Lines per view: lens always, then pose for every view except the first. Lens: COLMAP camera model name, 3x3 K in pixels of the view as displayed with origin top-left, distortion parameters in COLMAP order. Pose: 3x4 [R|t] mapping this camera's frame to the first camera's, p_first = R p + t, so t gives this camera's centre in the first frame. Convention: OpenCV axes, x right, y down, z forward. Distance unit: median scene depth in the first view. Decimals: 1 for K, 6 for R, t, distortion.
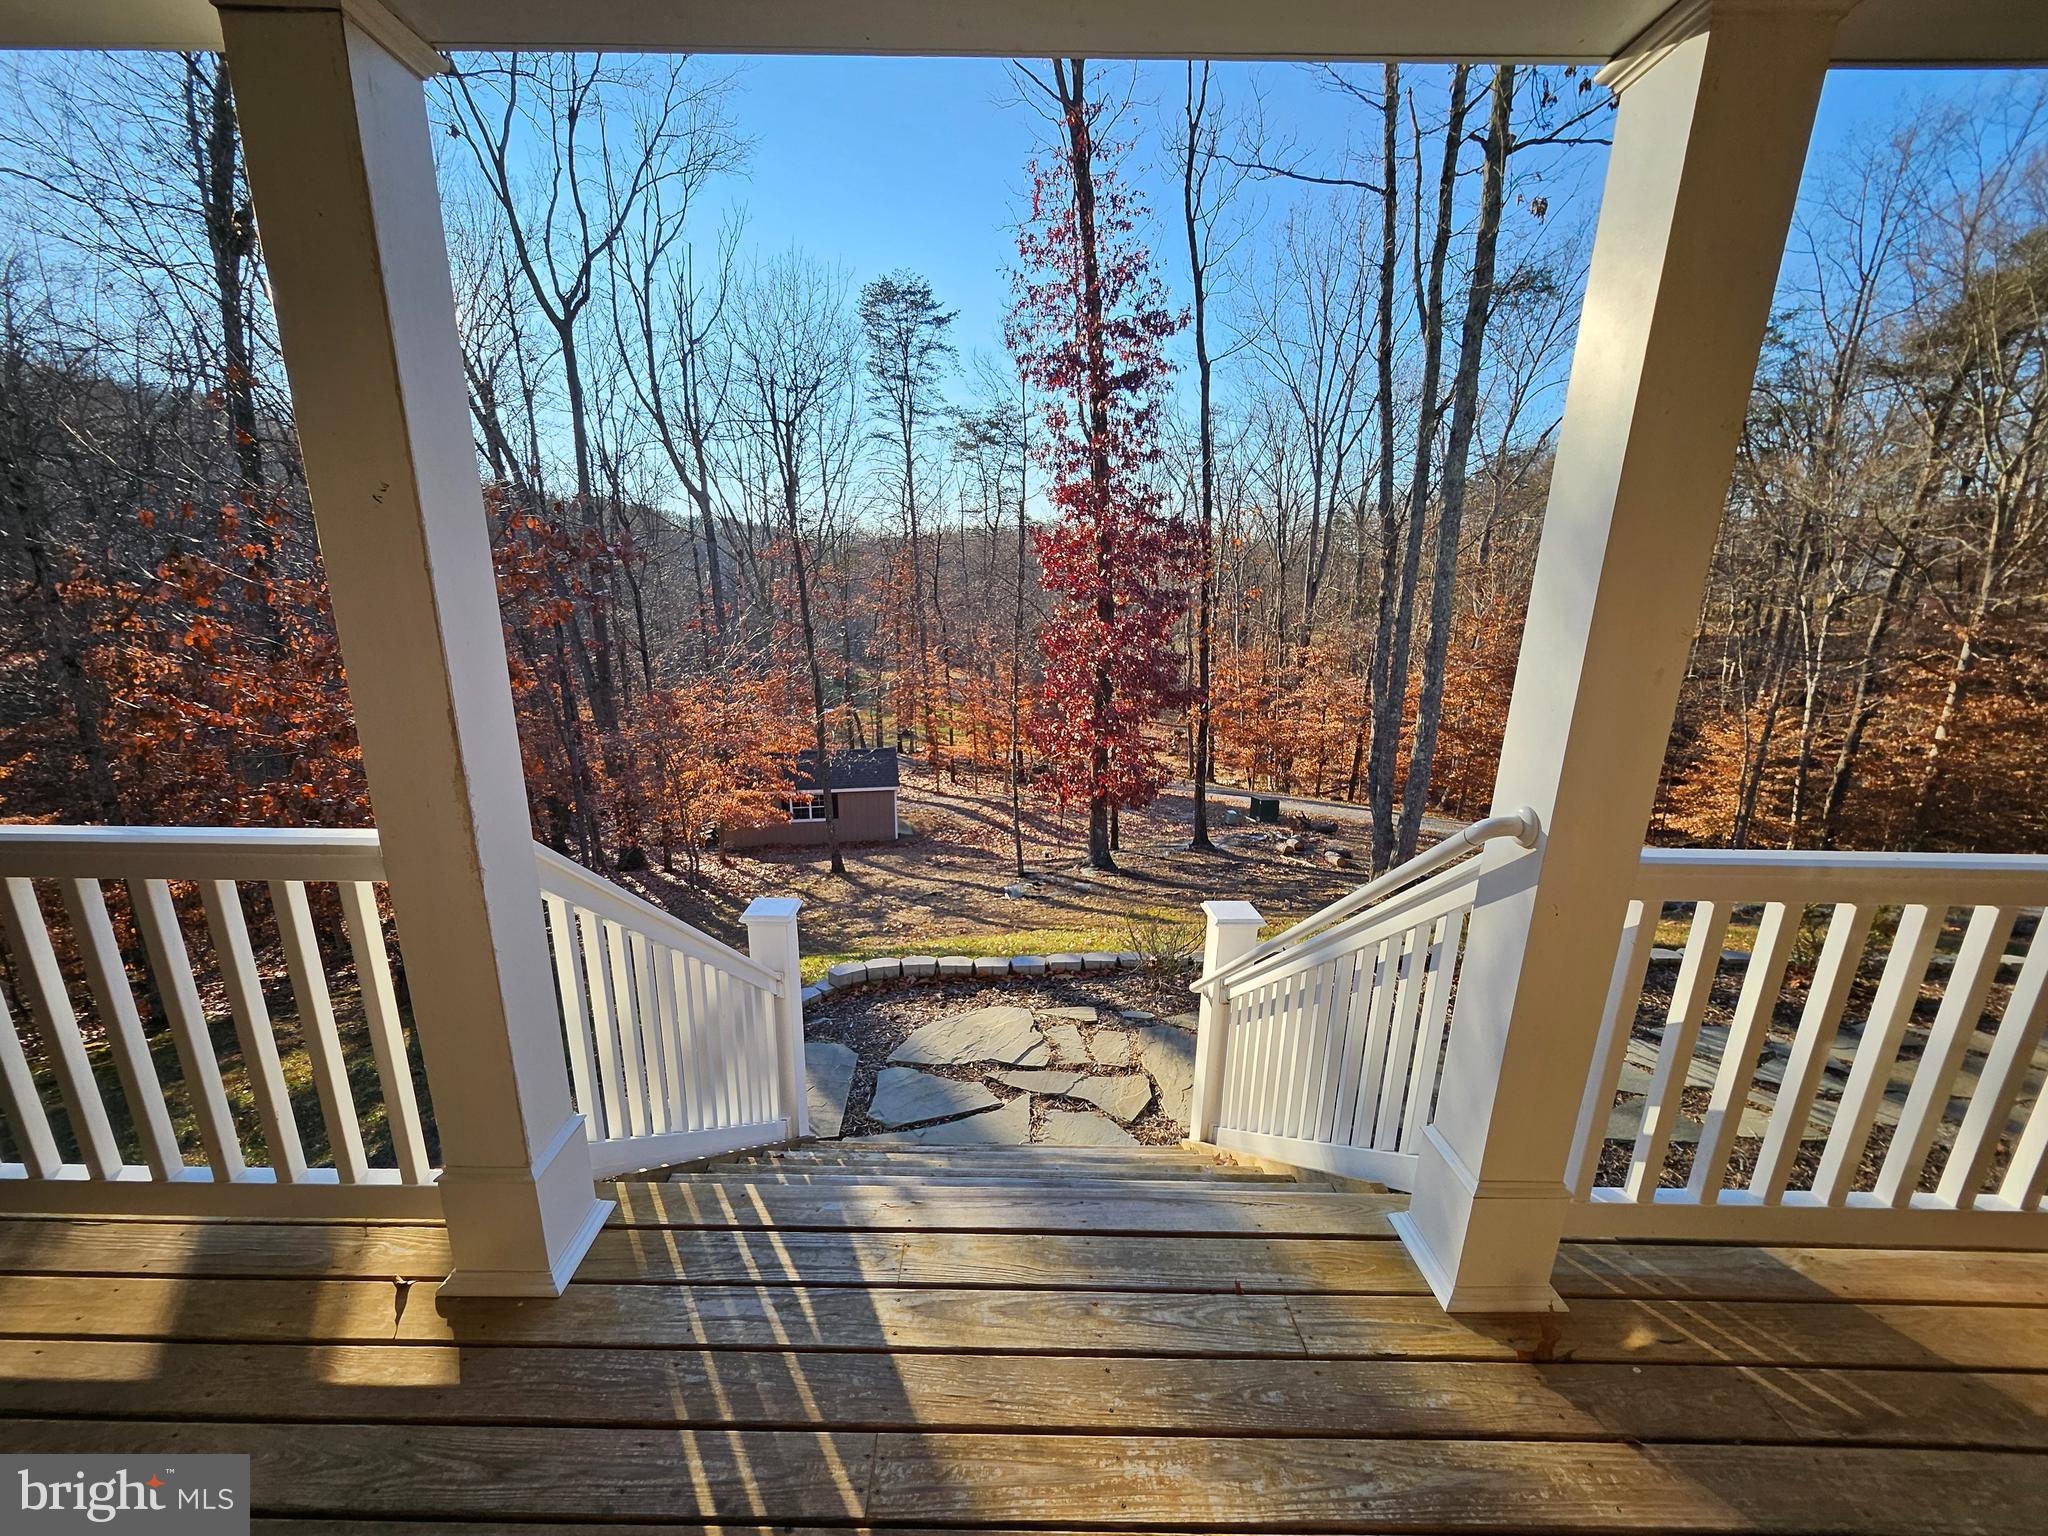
lens RADIAL K [[808.1, 0, 1020.3], [0, 808.1, 778.6], [0, 0, 1]] dist [0.002155, -0.001588]
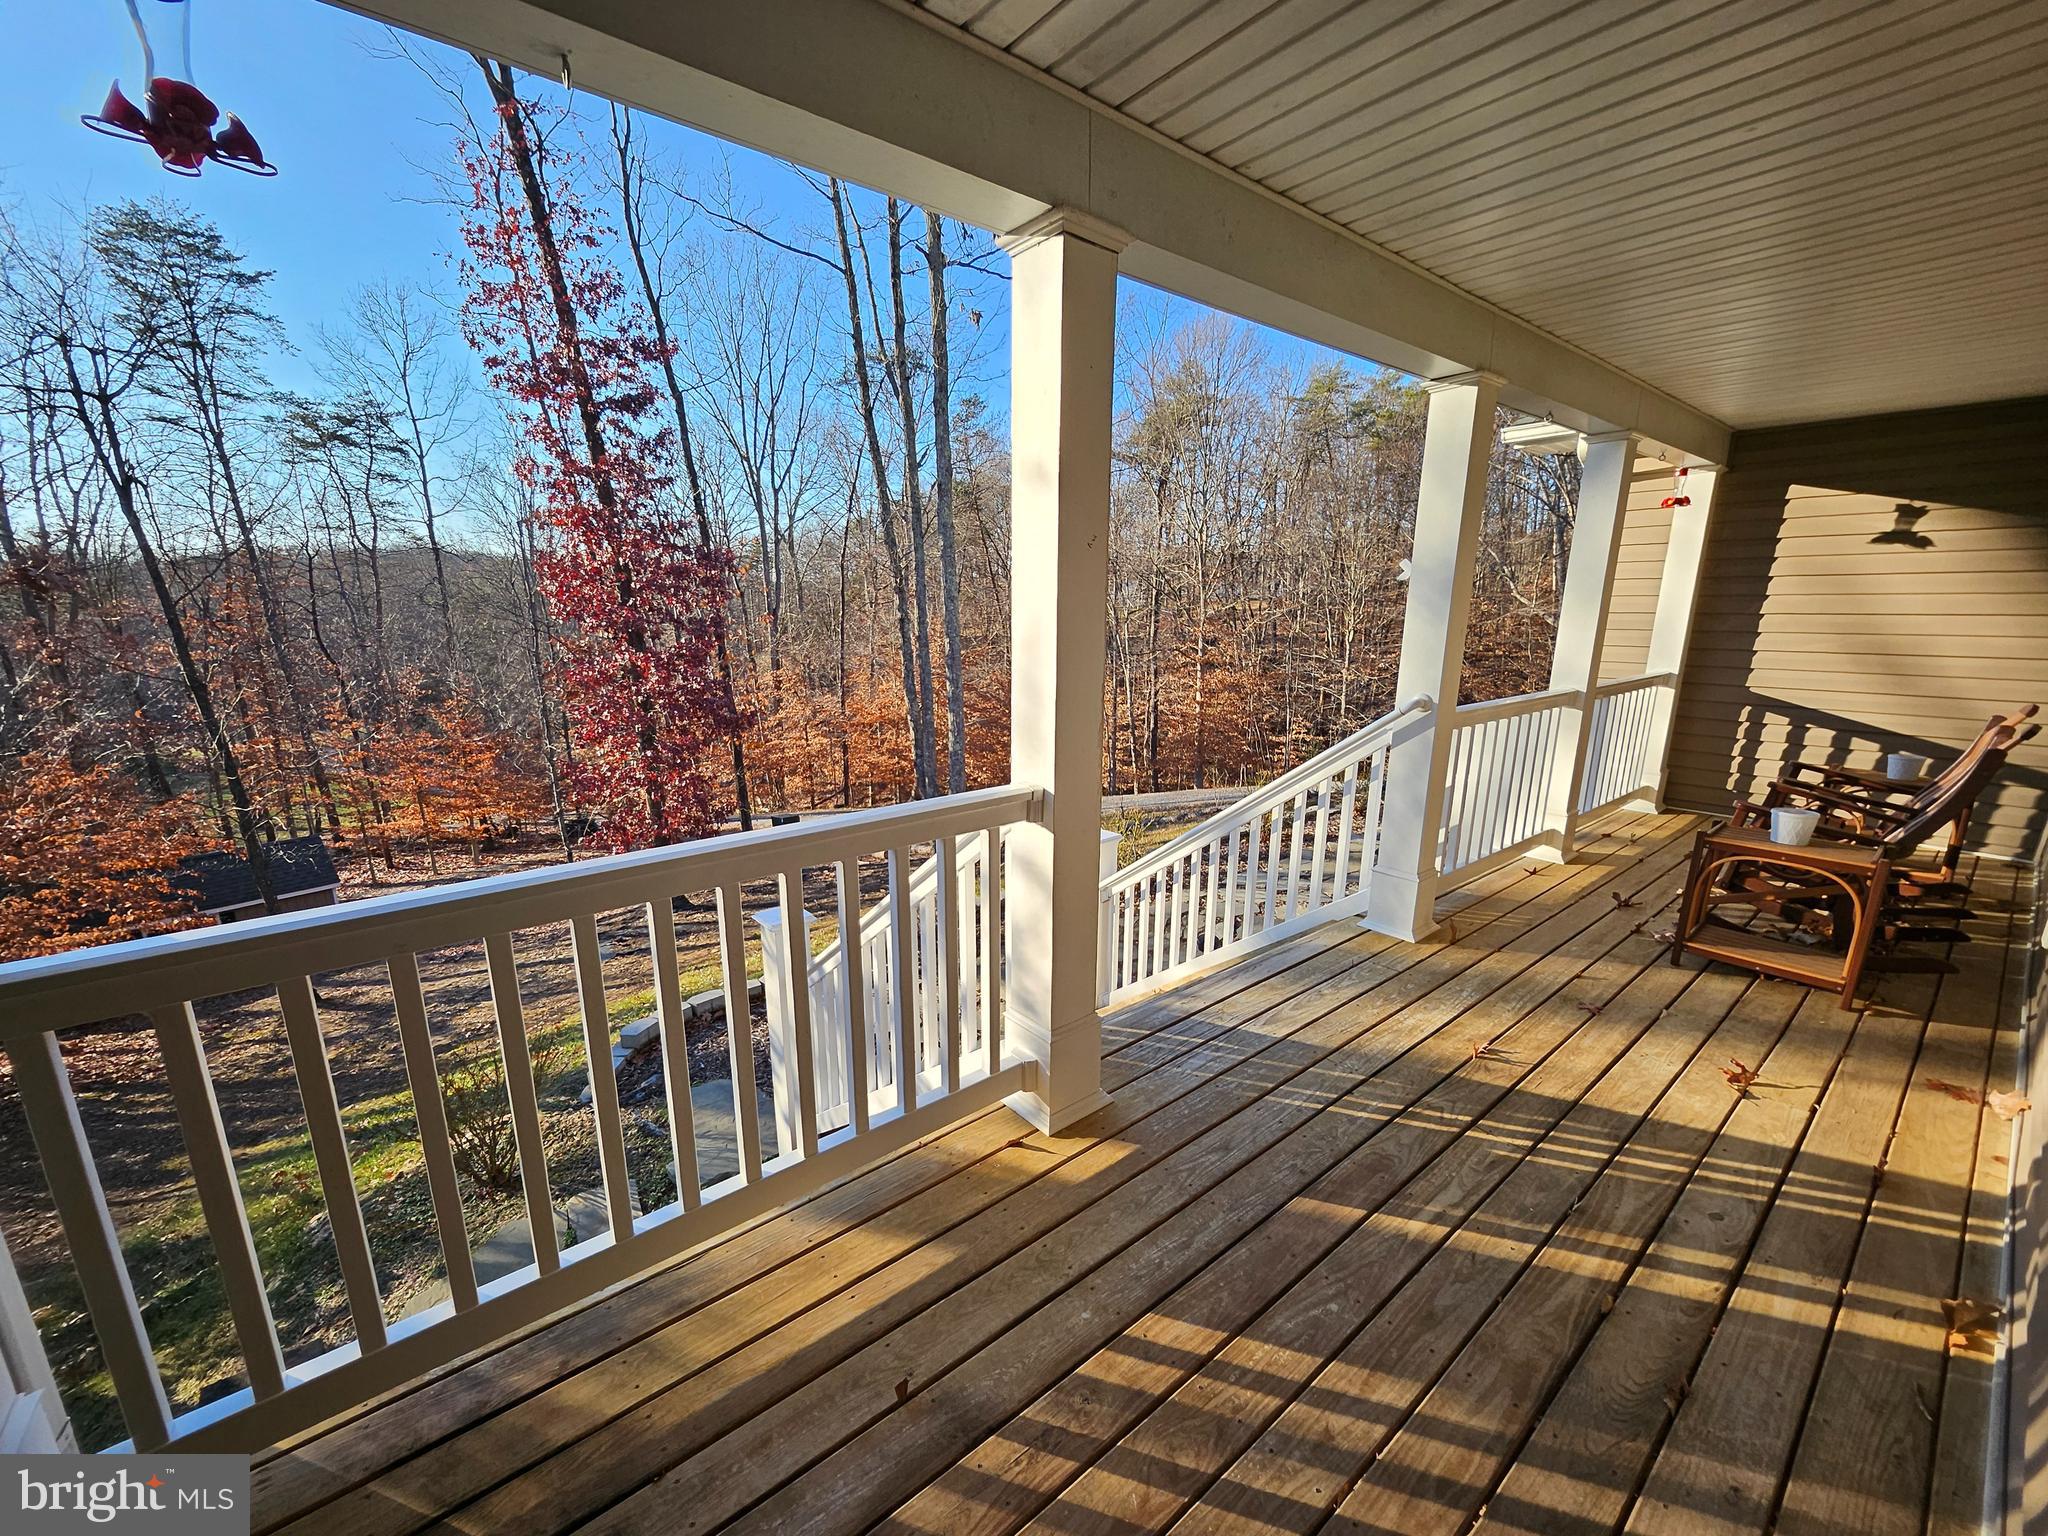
lens RADIAL K [[808.1, 0, 1015.3], [0, 808.1, 778.7], [0, 0, 1]] dist [0.002155, -0.001588]
pose [[0.781165, -0.148326, 0.606449, -0.149027], [0.167818, 0.985504, 0.024870, 0.002139], [-0.601347, 0.082346, 0.794733, -0.006757]]
